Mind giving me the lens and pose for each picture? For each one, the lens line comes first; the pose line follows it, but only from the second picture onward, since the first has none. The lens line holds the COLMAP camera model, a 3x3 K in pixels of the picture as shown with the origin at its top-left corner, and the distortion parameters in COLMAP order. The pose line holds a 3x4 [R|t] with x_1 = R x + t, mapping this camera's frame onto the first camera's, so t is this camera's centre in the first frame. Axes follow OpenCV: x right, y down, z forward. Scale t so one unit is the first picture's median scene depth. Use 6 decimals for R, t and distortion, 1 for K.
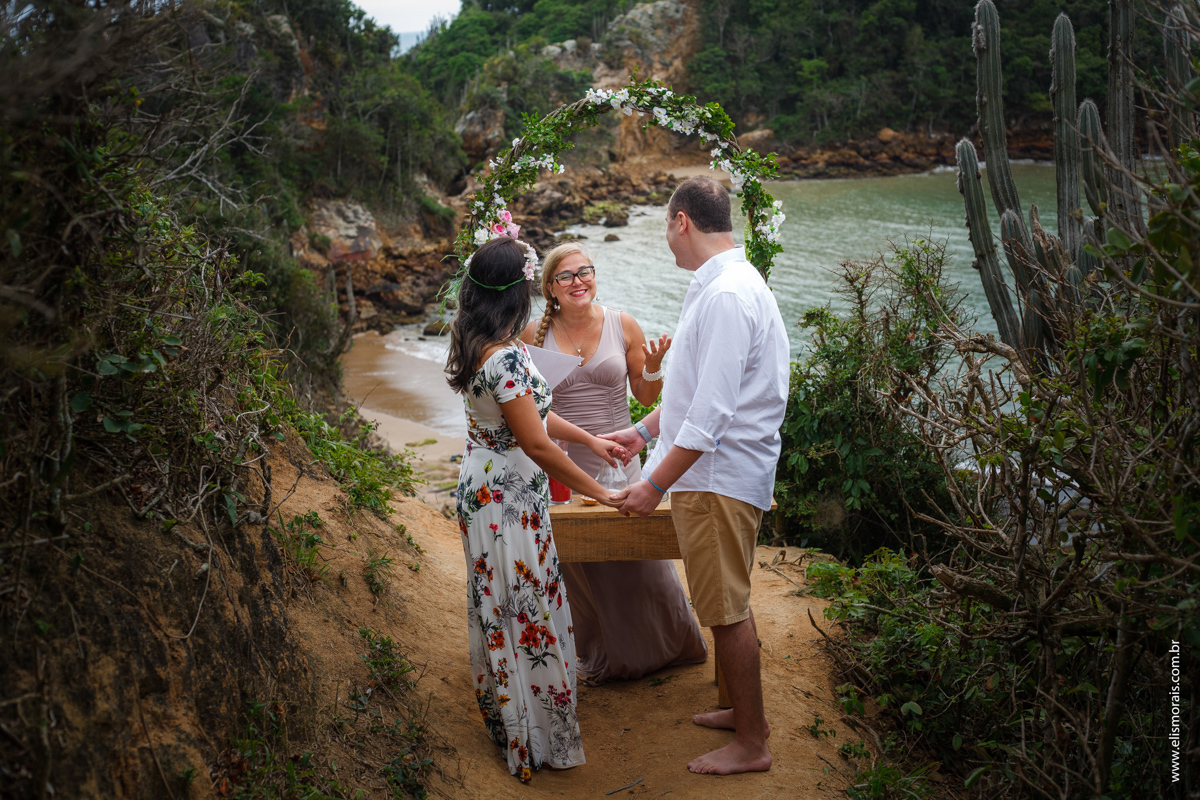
lens RADIAL K [[1757.9, 0, 651.6], [0, 1757.9, 358.6], [0, 0, 1]] dist [-0.112970, 0.000000]
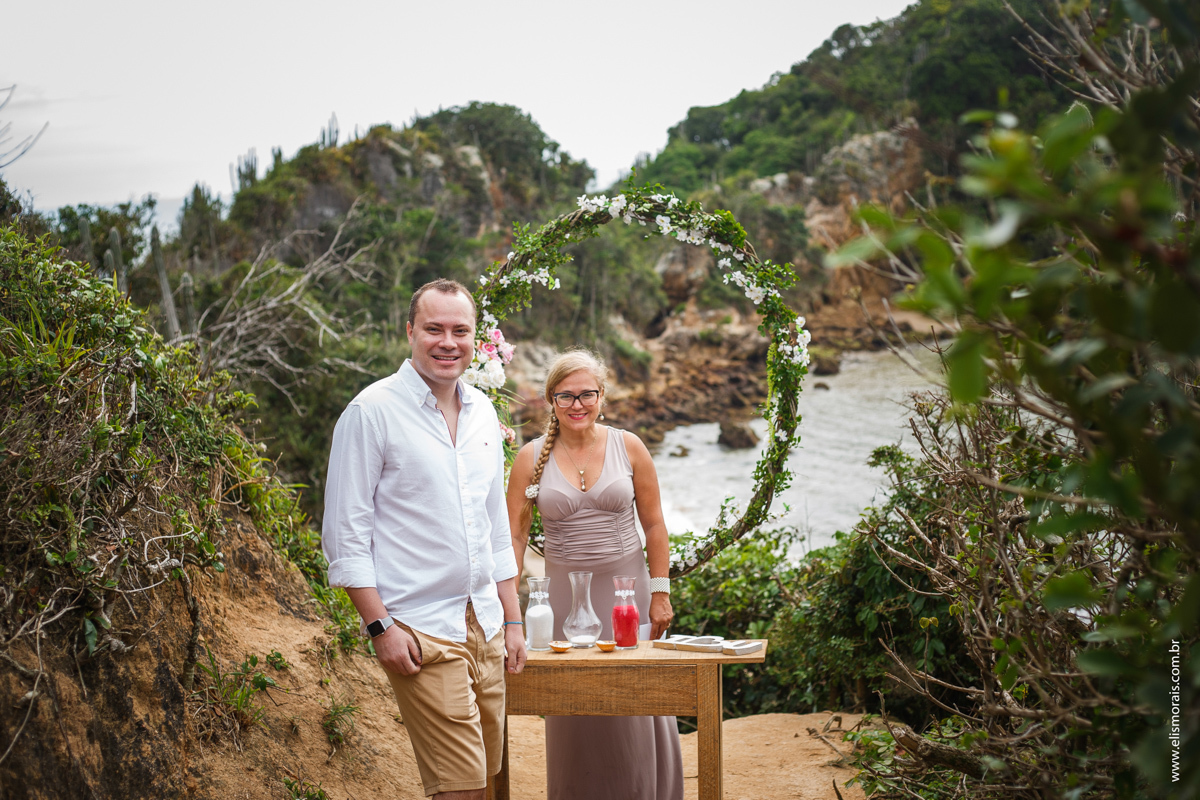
lens RADIAL K [[1898.5, 0, 644.8], [0, 1898.5, 347.6], [0, 0, 1]] dist [-0.070055, 0.000000]
pose [[0.992630, 0.008446, -0.120891, 0.005933], [-0.019207, 0.995924, -0.088131, 0.000623], [0.119654, 0.089804, 0.988746, 0.001553]]
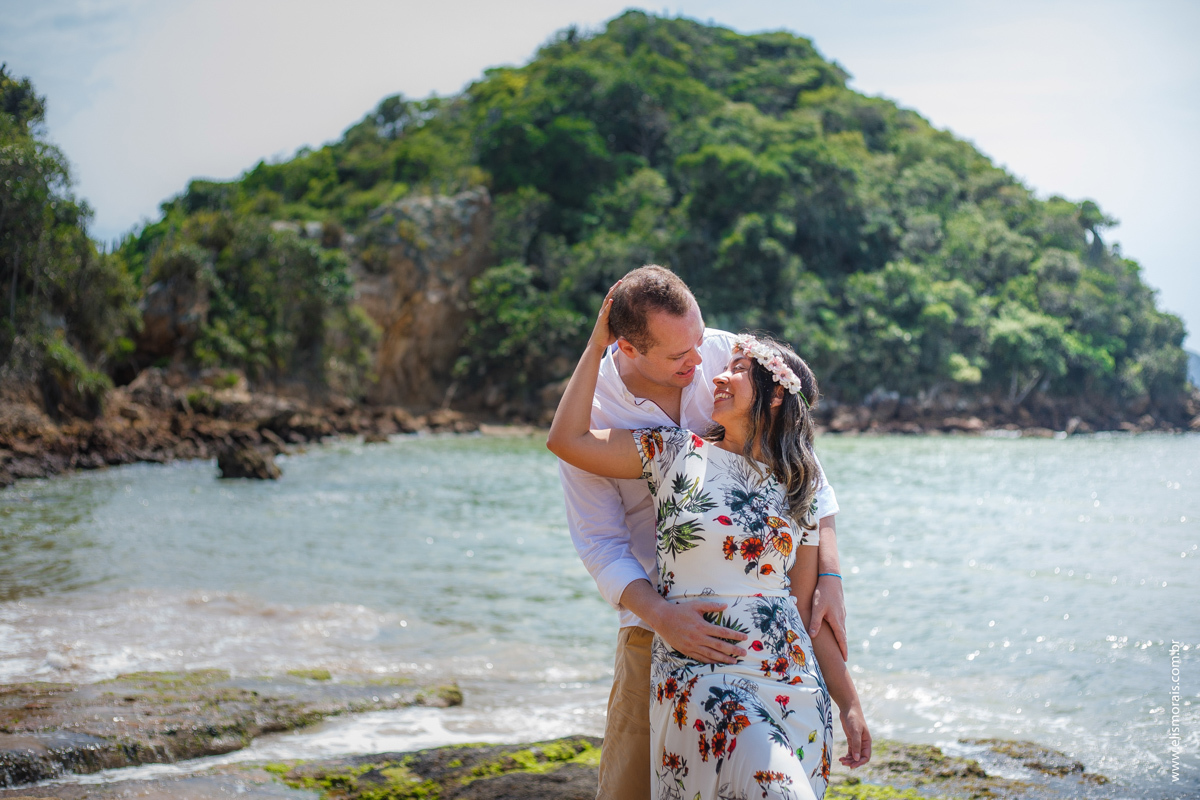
lens RADIAL K [[1902.6, 0, 612.5], [0, 1902.6, 403.4], [0, 0, 1]] dist [-0.136968, 0.000000]
pose [[0.989619, 0.069529, 0.125774, -0.026299], [-0.045060, 0.981164, -0.187849, 0.030158], [-0.136466, 0.180232, 0.974112, 0.379750]]
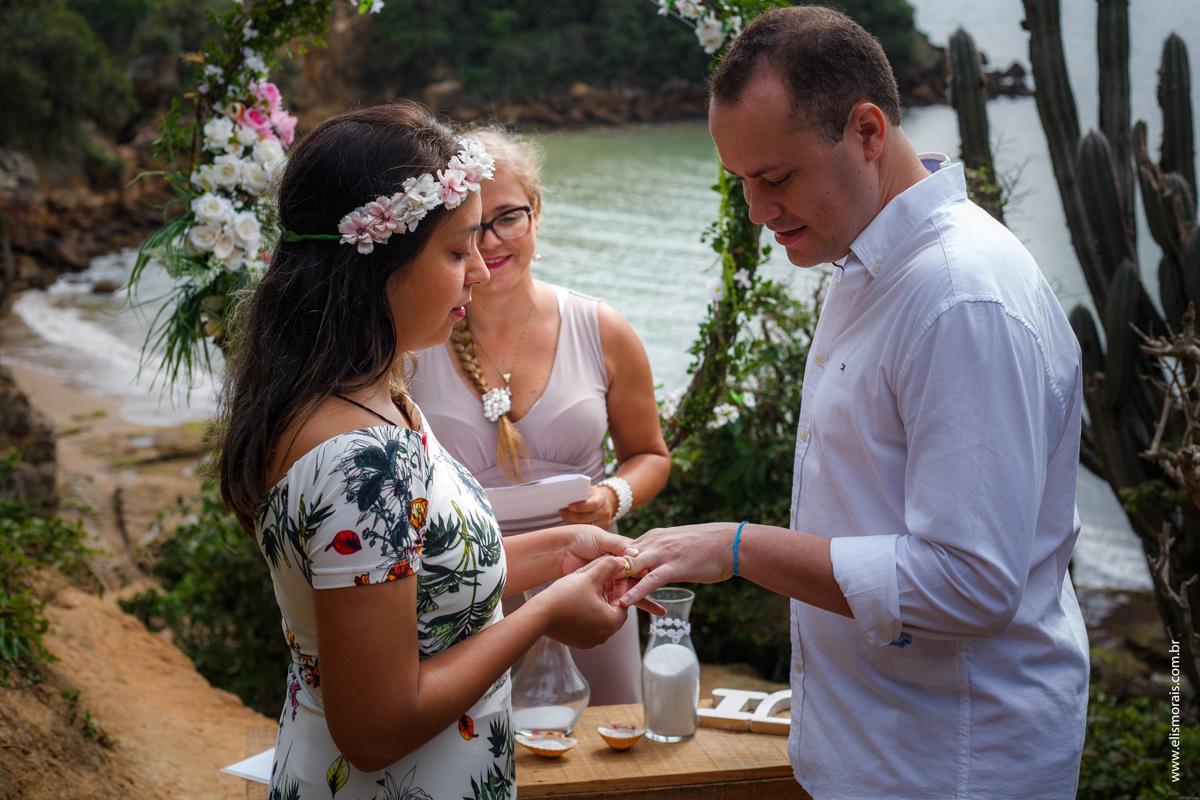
lens RADIAL K [[1757.9, 0, 682.4], [0, 1757.9, 428.5], [0, 0, 1]] dist [-0.112970, 0.000000]
pose [[0.980464, -0.007955, 0.196537, -0.003194], [-0.004429, 0.998036, 0.062494, -0.000905], [-0.196648, -0.062144, 0.978503, 0.025161]]
